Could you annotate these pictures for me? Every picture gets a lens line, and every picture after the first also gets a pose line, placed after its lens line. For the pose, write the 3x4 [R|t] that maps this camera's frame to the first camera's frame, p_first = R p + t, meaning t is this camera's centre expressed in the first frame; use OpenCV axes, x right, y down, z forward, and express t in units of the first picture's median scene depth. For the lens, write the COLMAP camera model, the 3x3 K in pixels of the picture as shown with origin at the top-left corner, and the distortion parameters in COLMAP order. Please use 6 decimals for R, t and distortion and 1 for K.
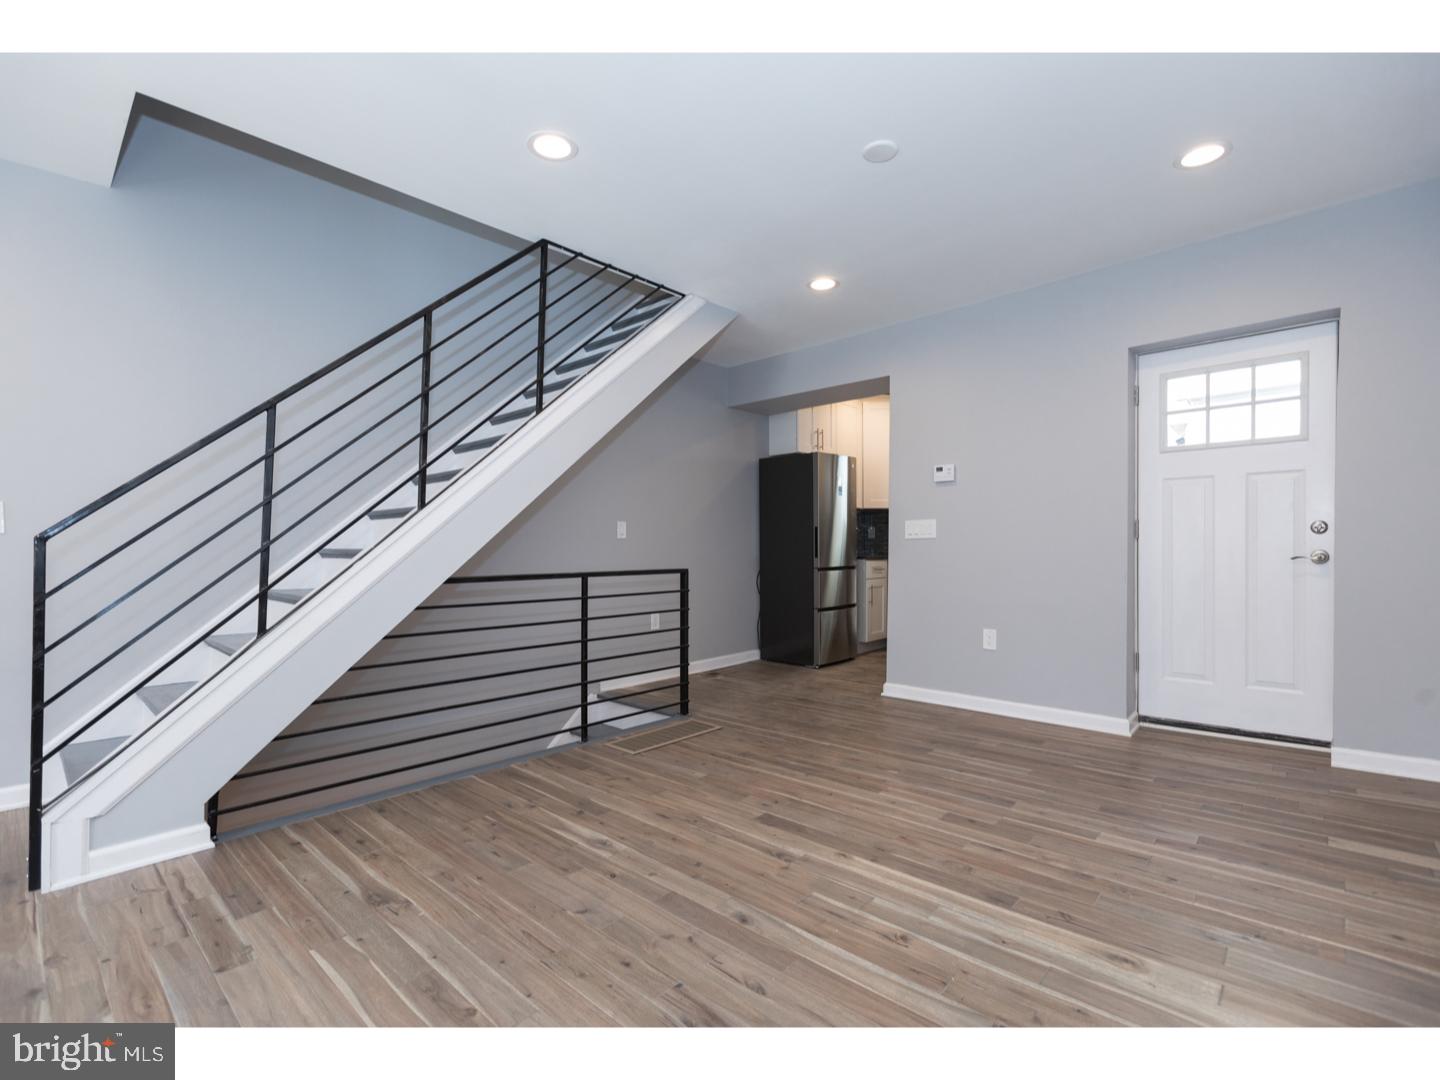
lens RADIAL K [[640.7, 0, 729.2], [0, 640.7, 563.8], [0, 0, 1]] dist [0.000310, 0.000372]
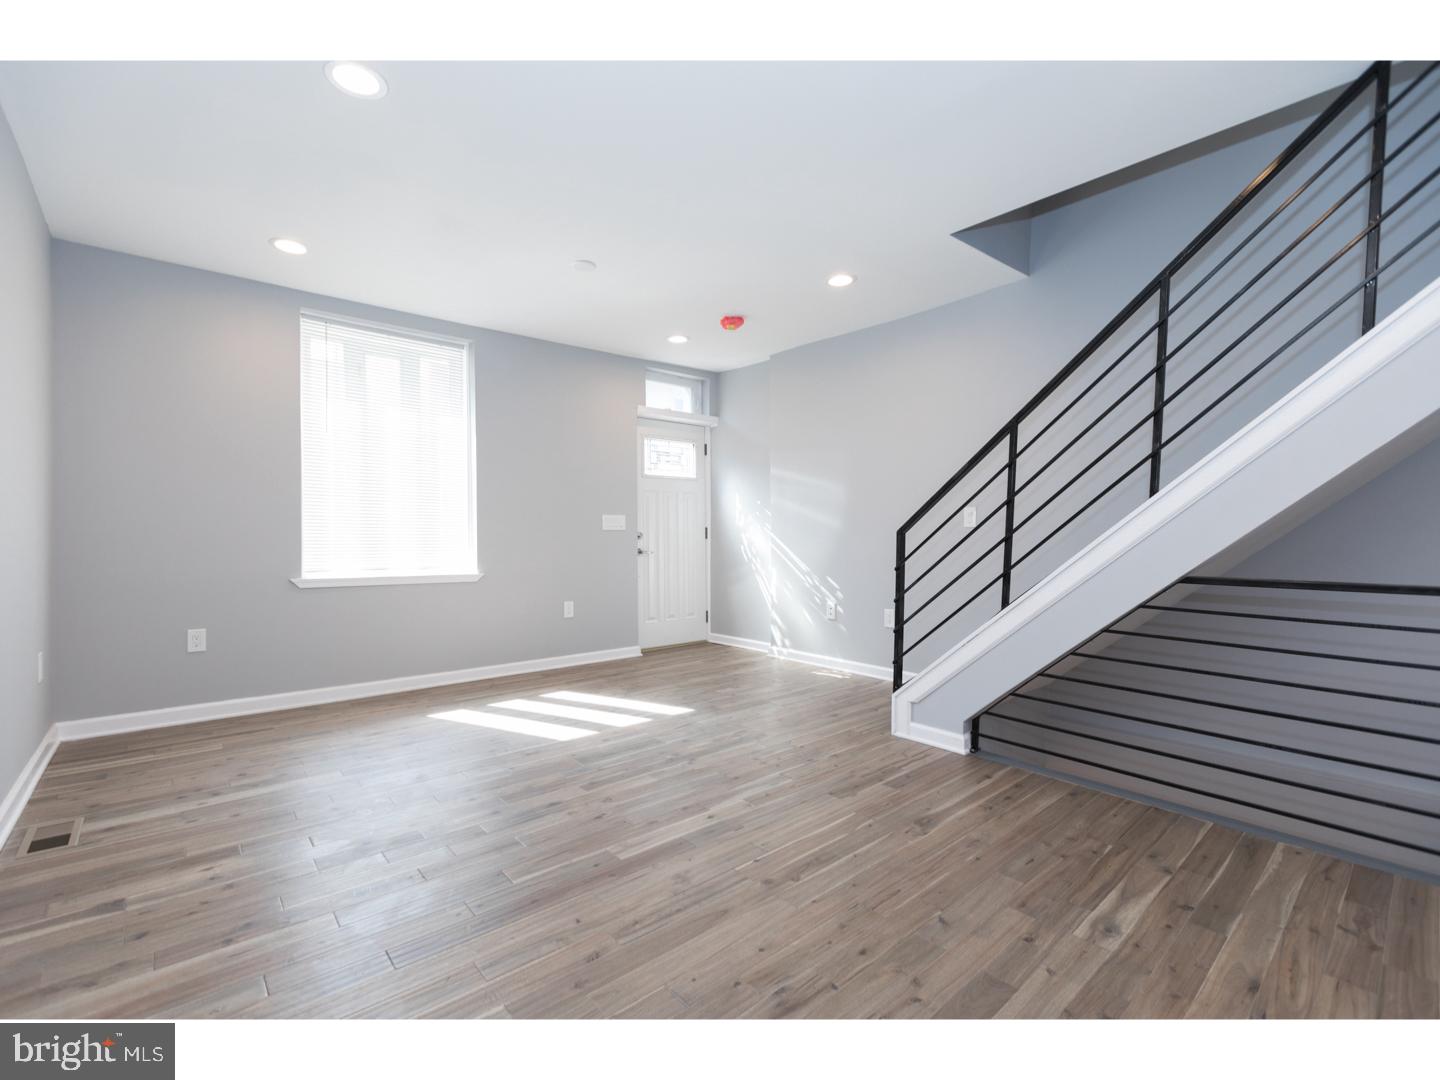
lens RADIAL K [[640.7, 0, 710.8], [0, 640.7, 538.0], [0, 0, 1]] dist [0.000310, 0.000372]
pose [[-0.121330, 0.014747, -0.992503, 0.459283], [-0.022226, 0.999599, 0.017569, -0.027580], [0.992363, 0.024191, -0.120954, 0.450908]]
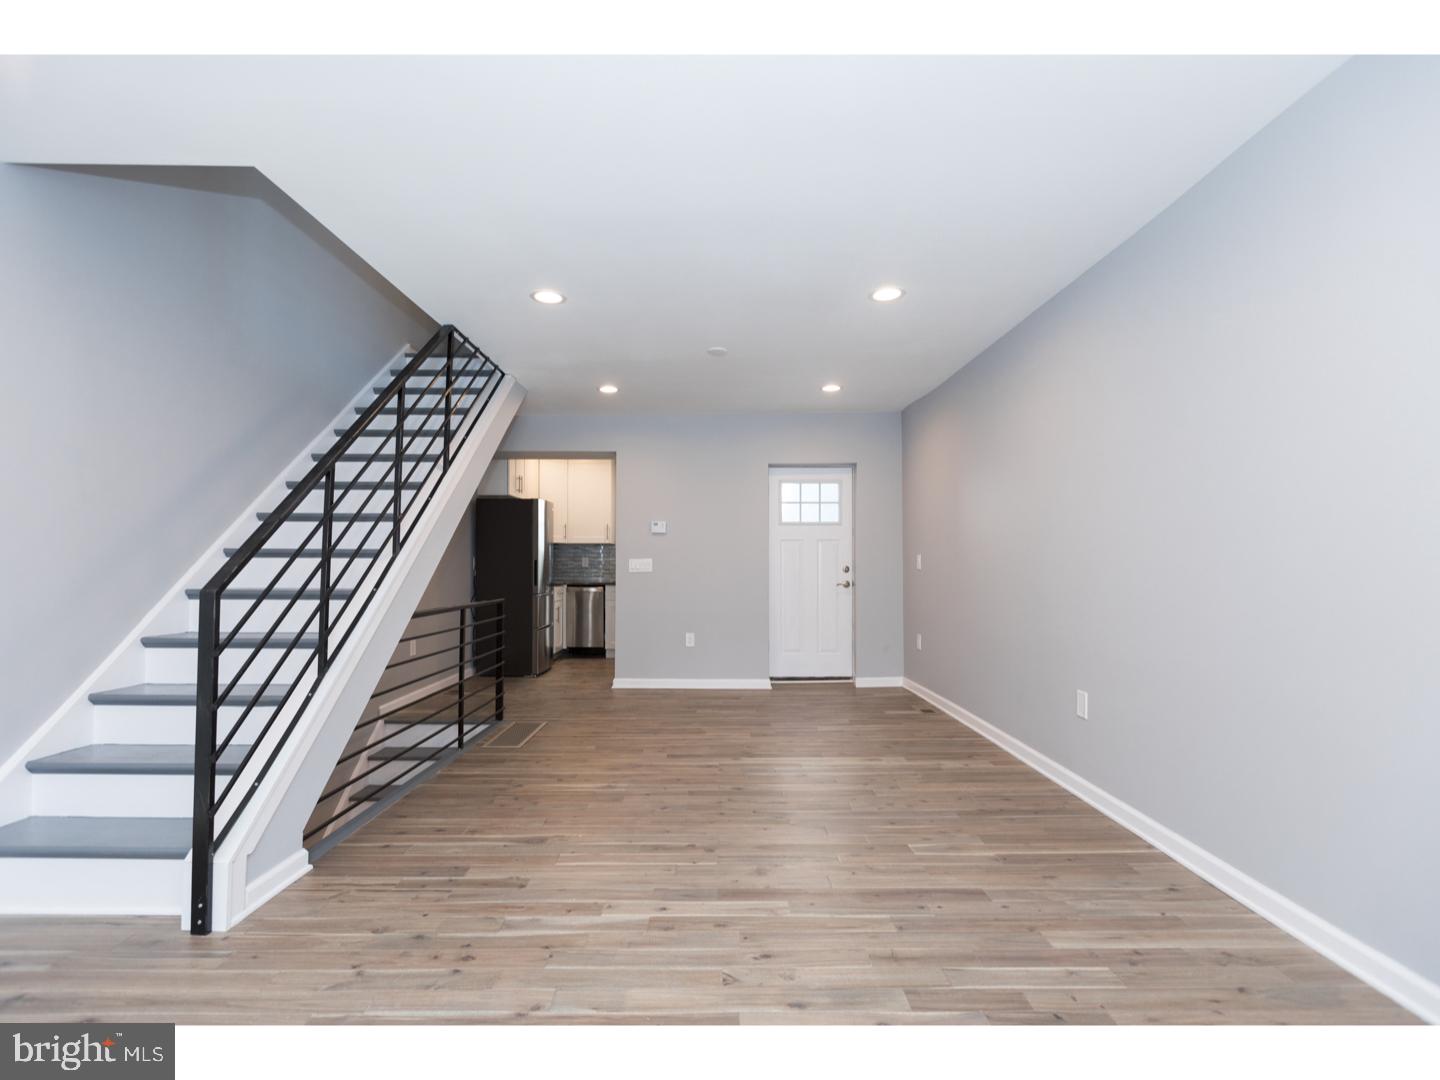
lens RADIAL K [[640.7, 0, 715.7], [0, 640.7, 574.3], [0, 0, 1]] dist [0.000310, 0.000372]
pose [[0.738649, -0.003433, 0.674081, -0.758048], [0.009710, 0.999937, -0.005547, -0.036155], [-0.674020, 0.010643, 0.738636, -0.206207]]
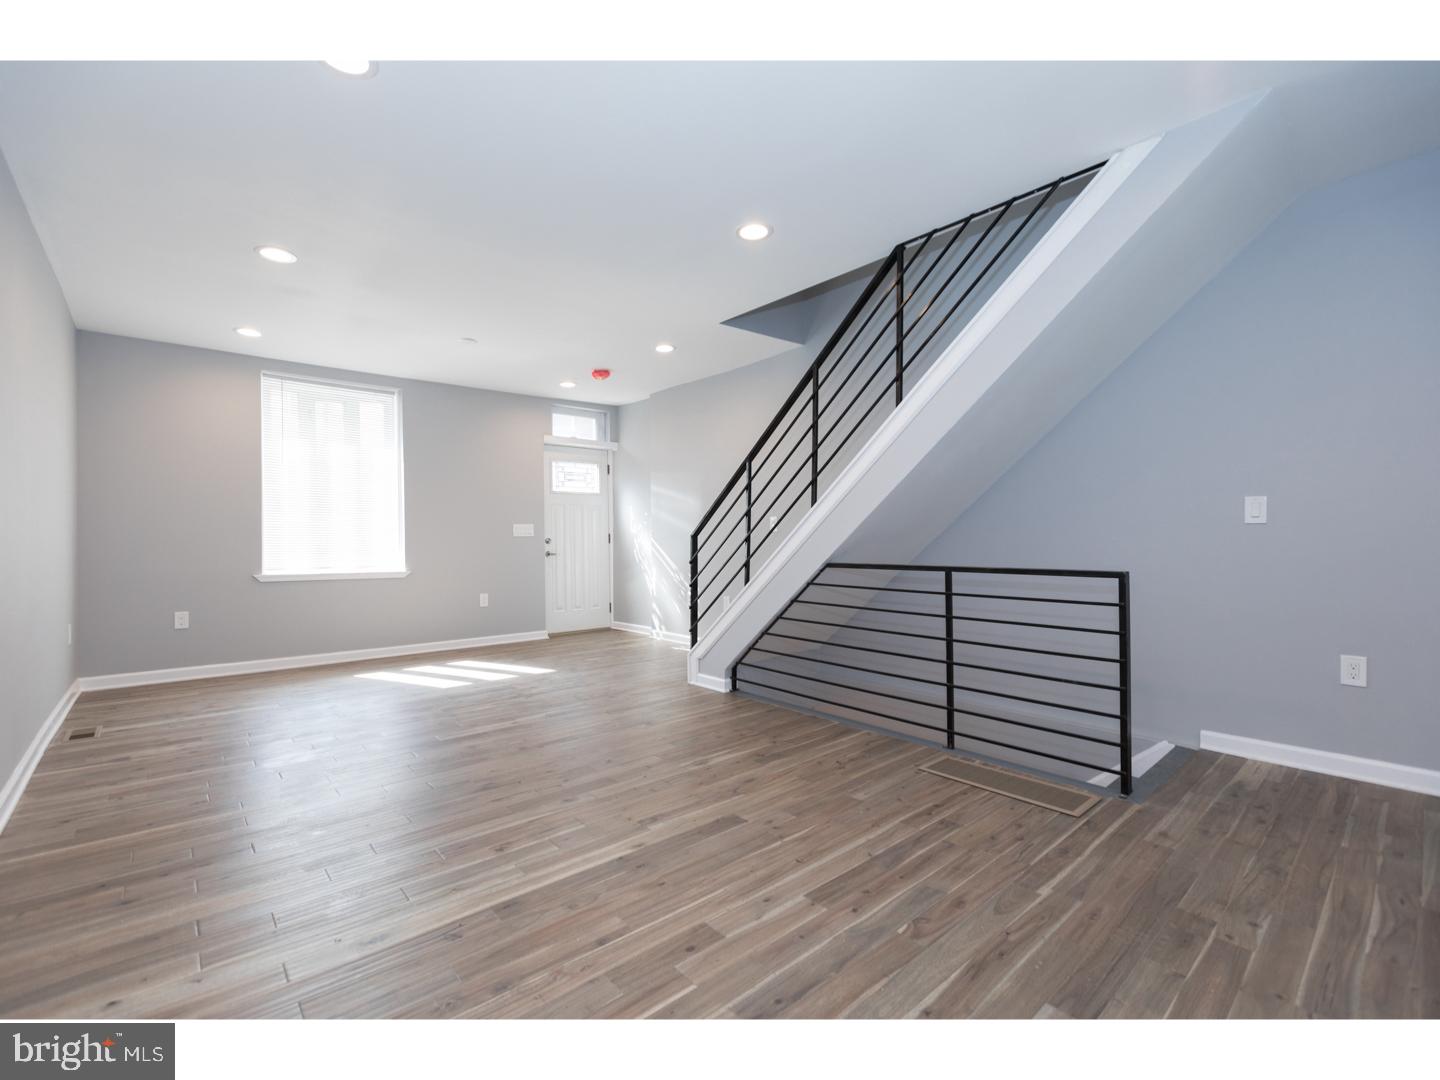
lens RADIAL K [[640.7, 0, 712.4], [0, 640.7, 538.8], [0, 0, 1]] dist [0.000310, 0.000372]
pose [[-0.117775, 0.006149, -0.993021, 0.833545], [-0.014562, 0.999863, 0.007918, -0.031258], [0.992934, 0.015393, -0.117669, 0.871995]]
